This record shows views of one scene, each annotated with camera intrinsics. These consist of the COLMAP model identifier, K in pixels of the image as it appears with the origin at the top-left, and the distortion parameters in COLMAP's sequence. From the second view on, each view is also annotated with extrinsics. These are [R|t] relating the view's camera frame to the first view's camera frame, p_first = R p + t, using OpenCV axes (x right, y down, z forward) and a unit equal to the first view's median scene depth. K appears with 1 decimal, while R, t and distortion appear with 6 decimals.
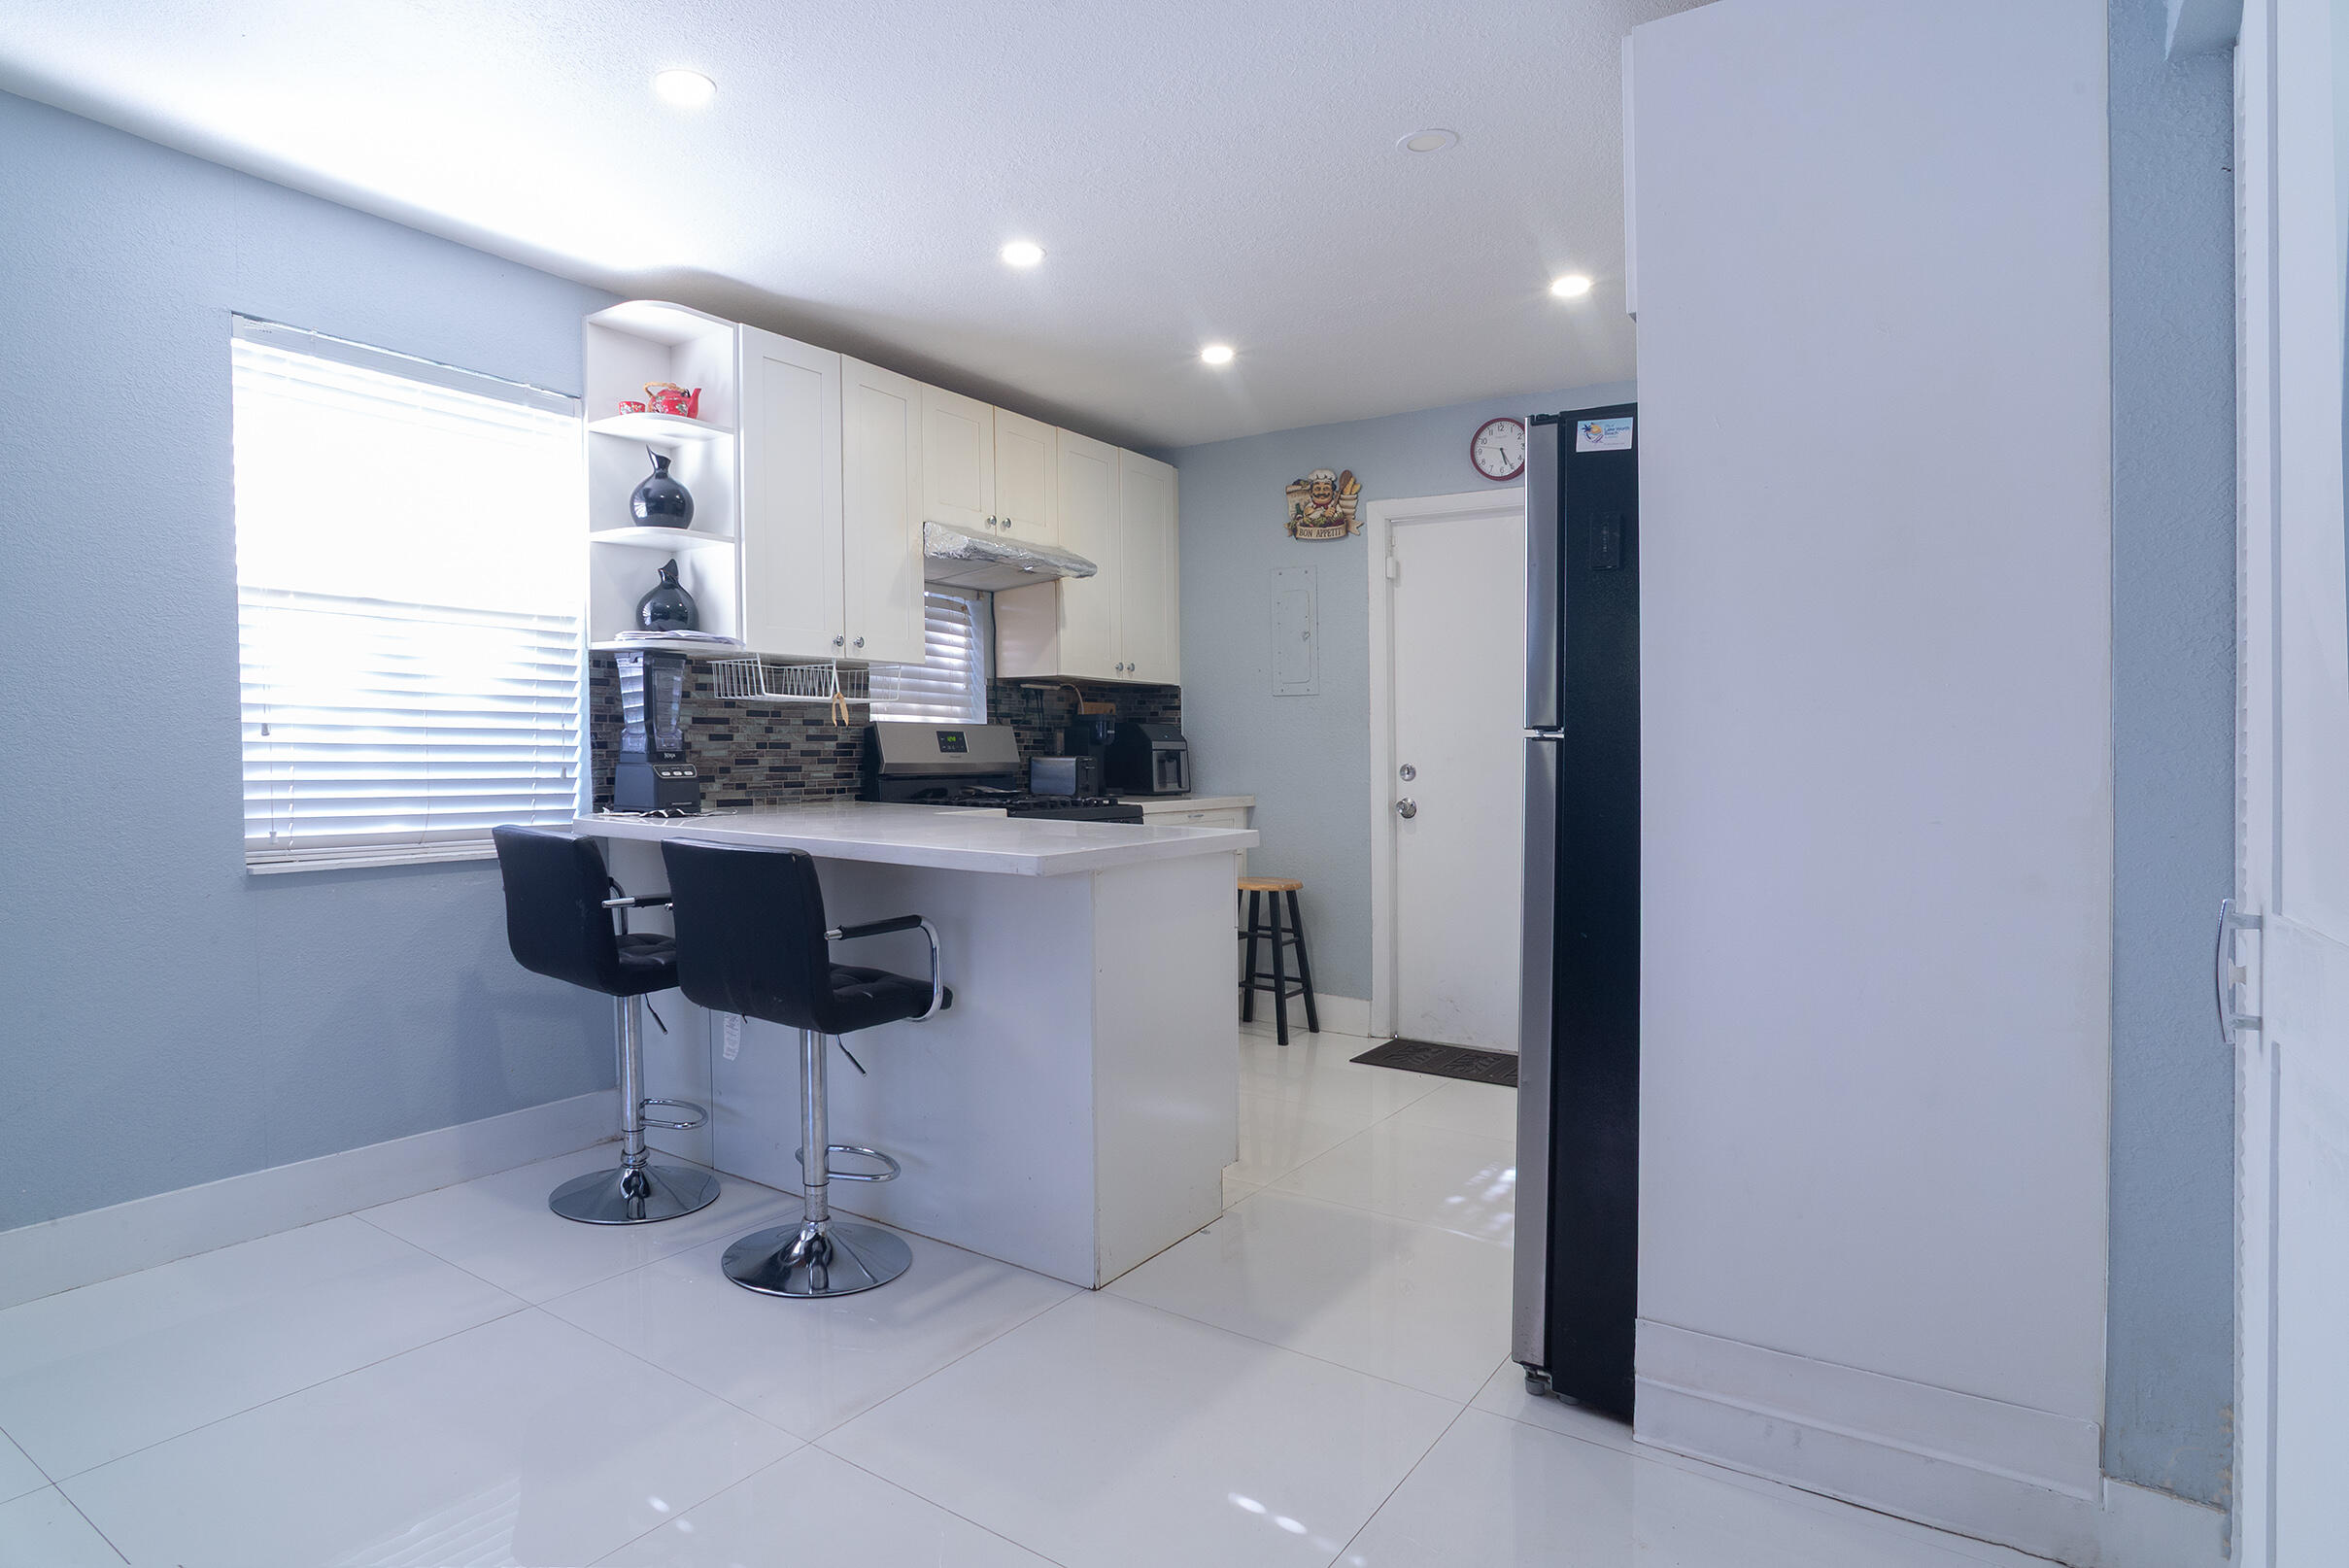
lens RADIAL K [[1308.3, 0, 1170.3], [0, 1308.3, 818.2], [0, 0, 1]] dist [-0.052371, 0.001414]
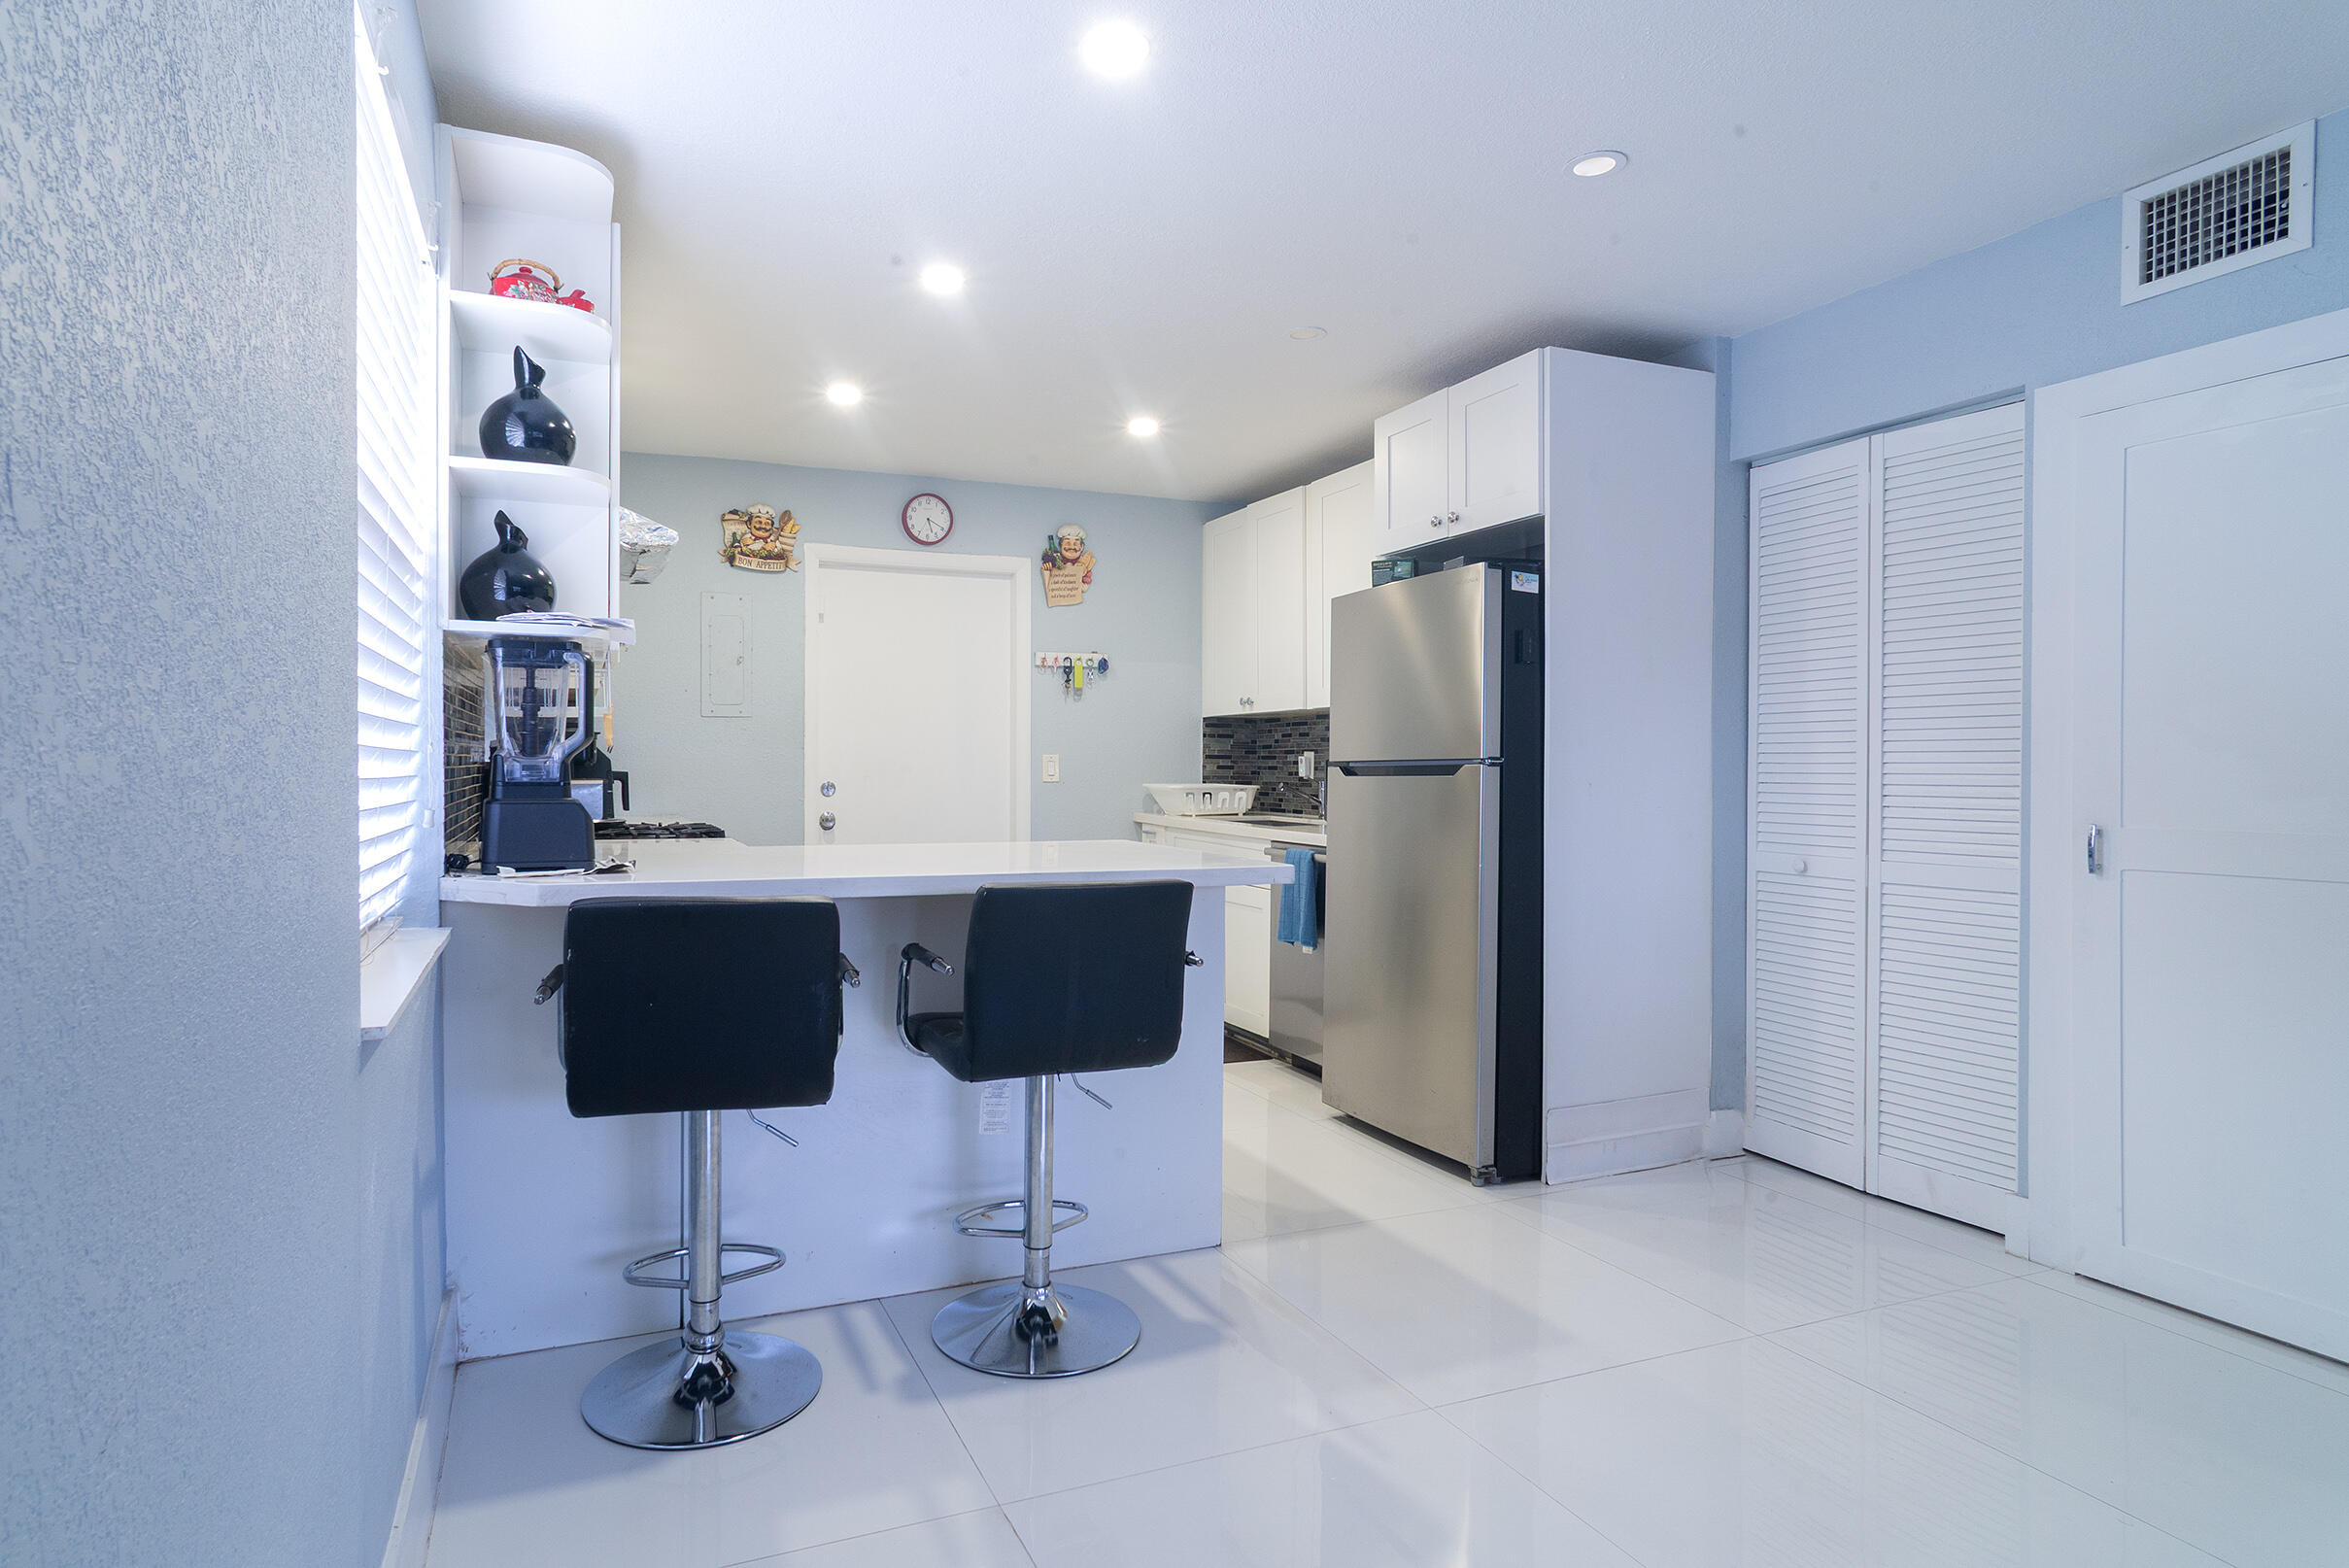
lens RADIAL K [[1102.2, 0, 1174.2], [0, 1102.2, 775.1], [0, 0, 1]] dist [-0.039493, 0.028414]
pose [[0.556771, -0.013069, 0.830563, -0.461346], [0.047368, 0.998749, -0.016038, -0.019727], [-0.829314, 0.048272, 0.556694, 0.252683]]
